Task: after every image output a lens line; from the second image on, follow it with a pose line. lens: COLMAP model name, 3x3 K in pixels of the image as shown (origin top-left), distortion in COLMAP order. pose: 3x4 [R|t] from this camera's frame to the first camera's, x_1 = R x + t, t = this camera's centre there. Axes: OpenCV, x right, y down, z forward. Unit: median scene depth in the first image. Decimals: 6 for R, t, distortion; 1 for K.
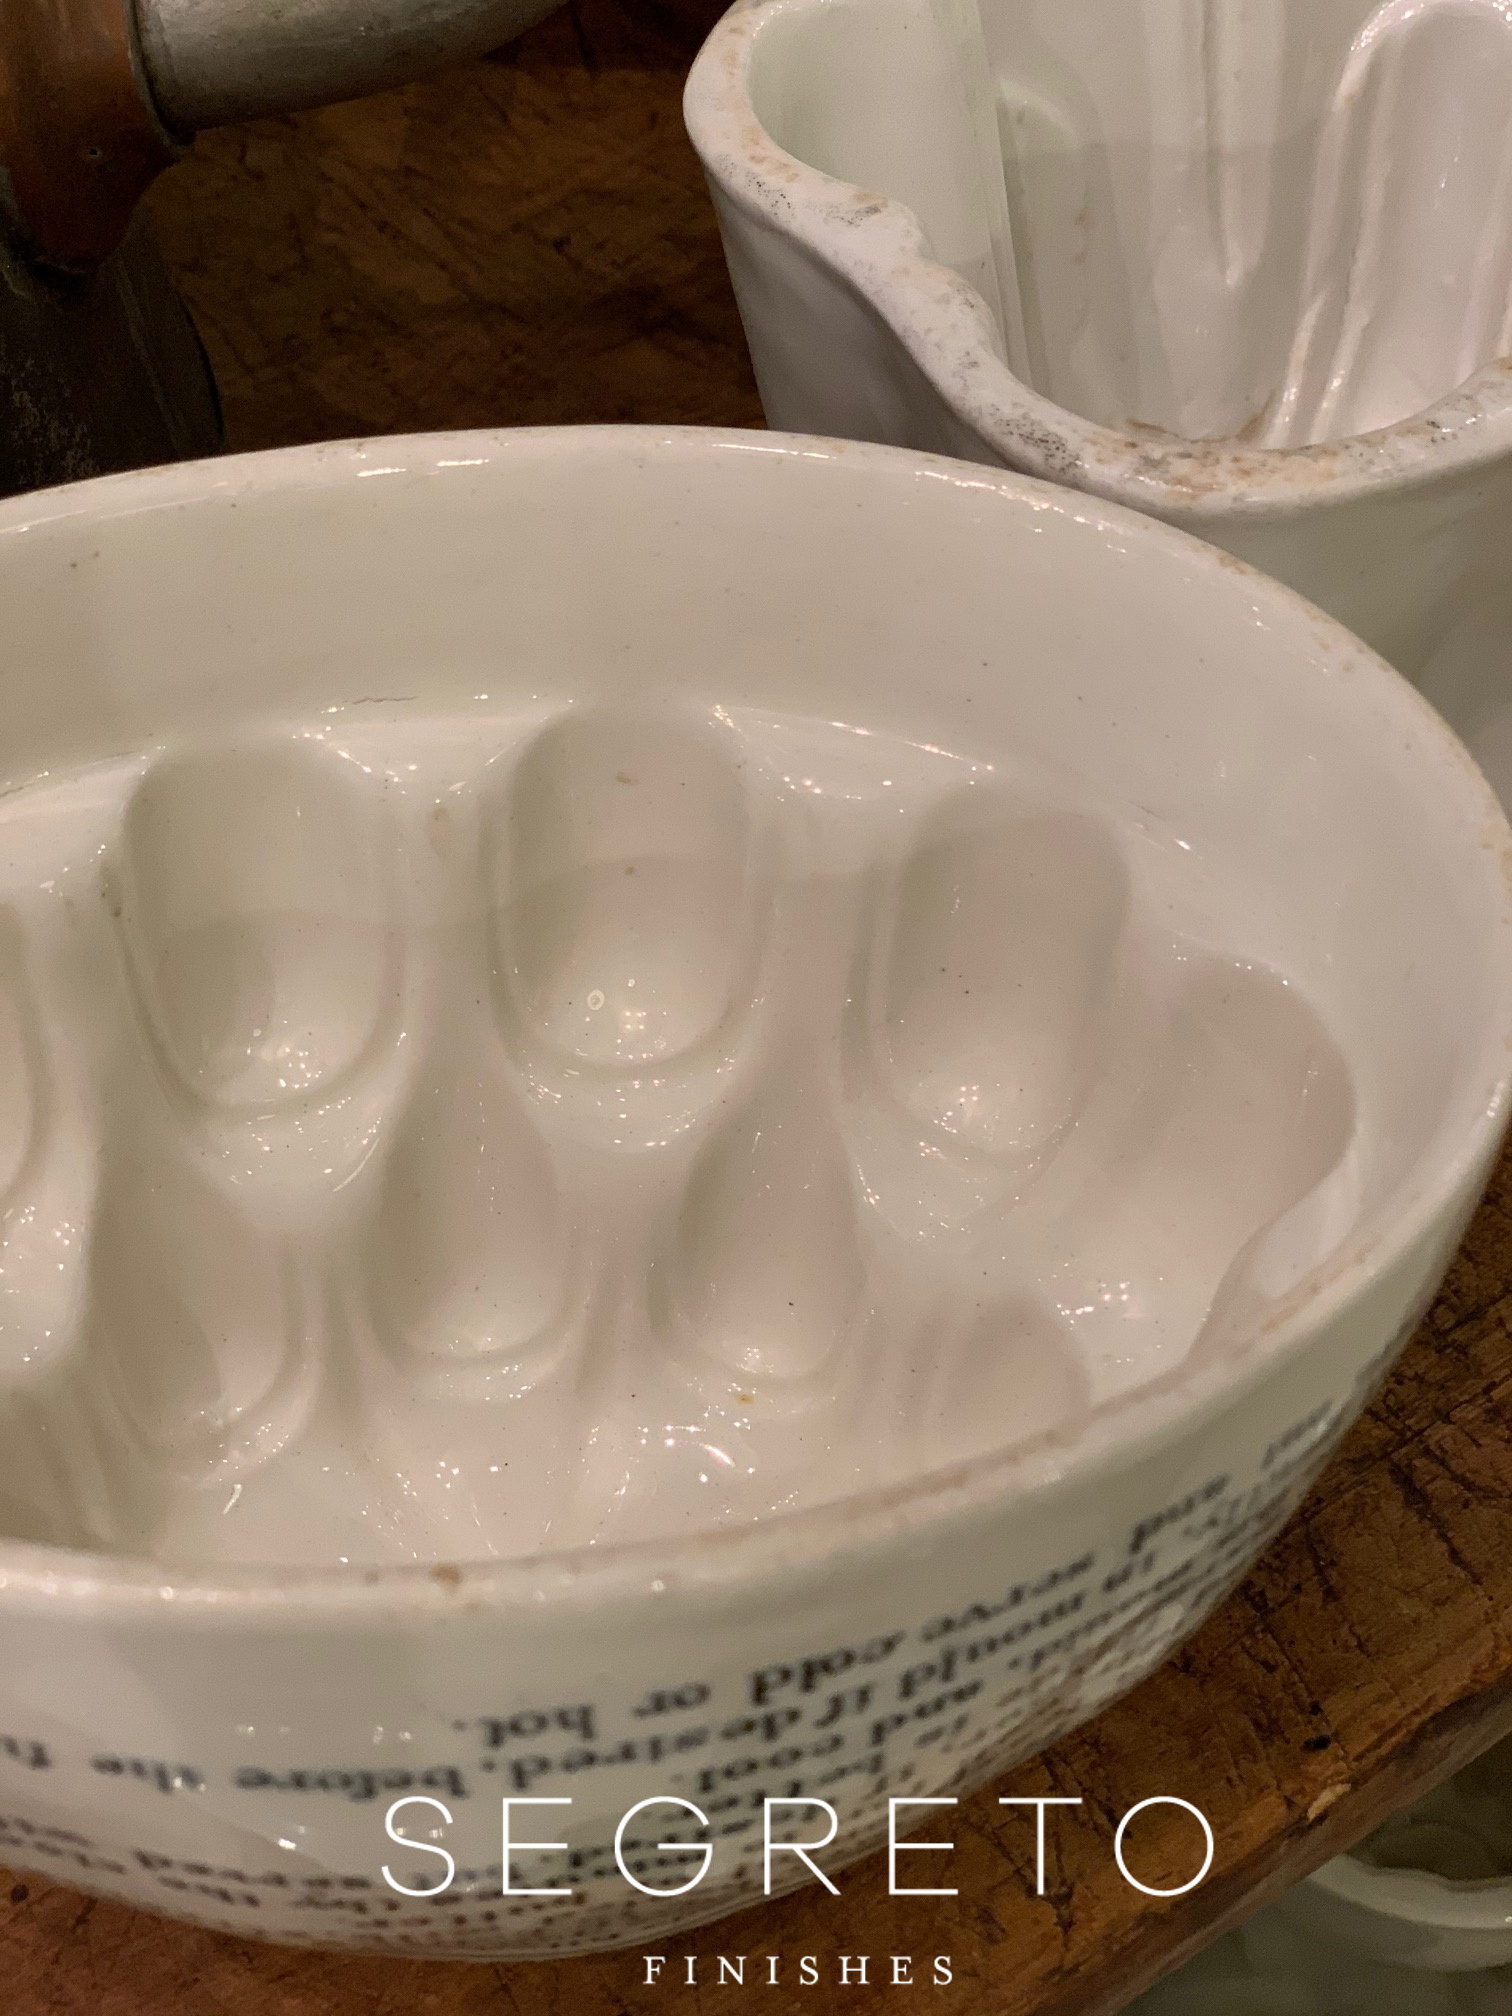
lens RADIAL K [[3041.6, 0, 768.4], [0, 3041.6, 999.1], [0, 0, 1]] dist [-0.016174, 0.000000]
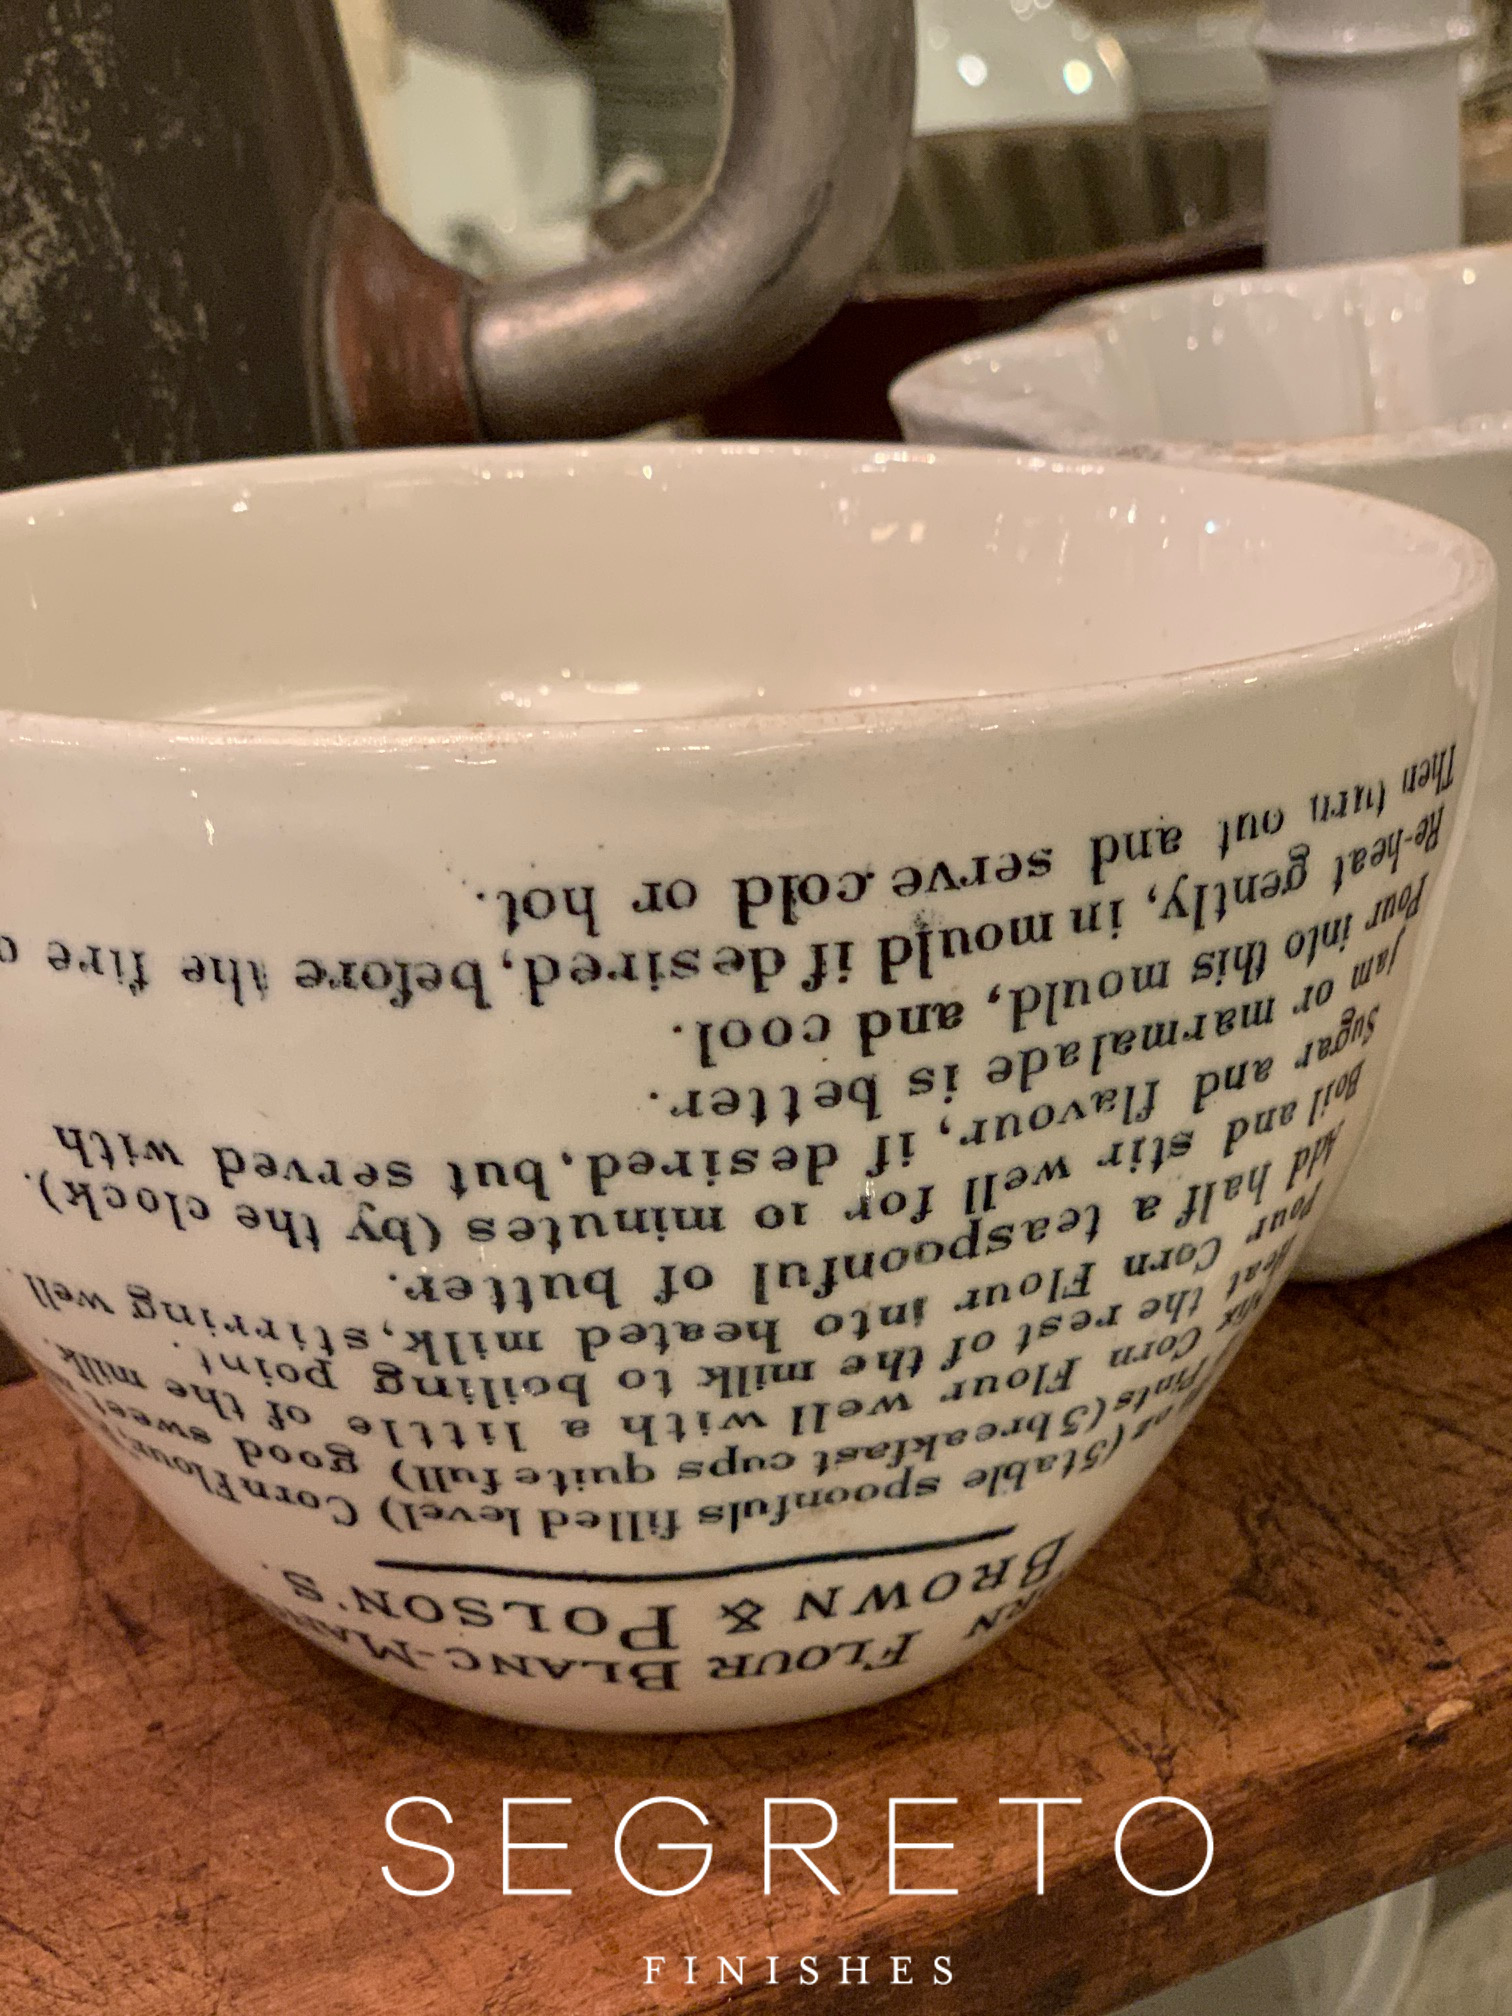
lens RADIAL K [[3041.6, 0, 749.7], [0, 3041.6, 1011.9], [0, 0, 1]] dist [-0.016174, 0.000000]
pose [[0.986656, -0.005144, -0.162737, 0.122926], [-0.066844, 0.898589, -0.433671, 0.503061], [0.148465, 0.438762, 0.886254, -0.001336]]
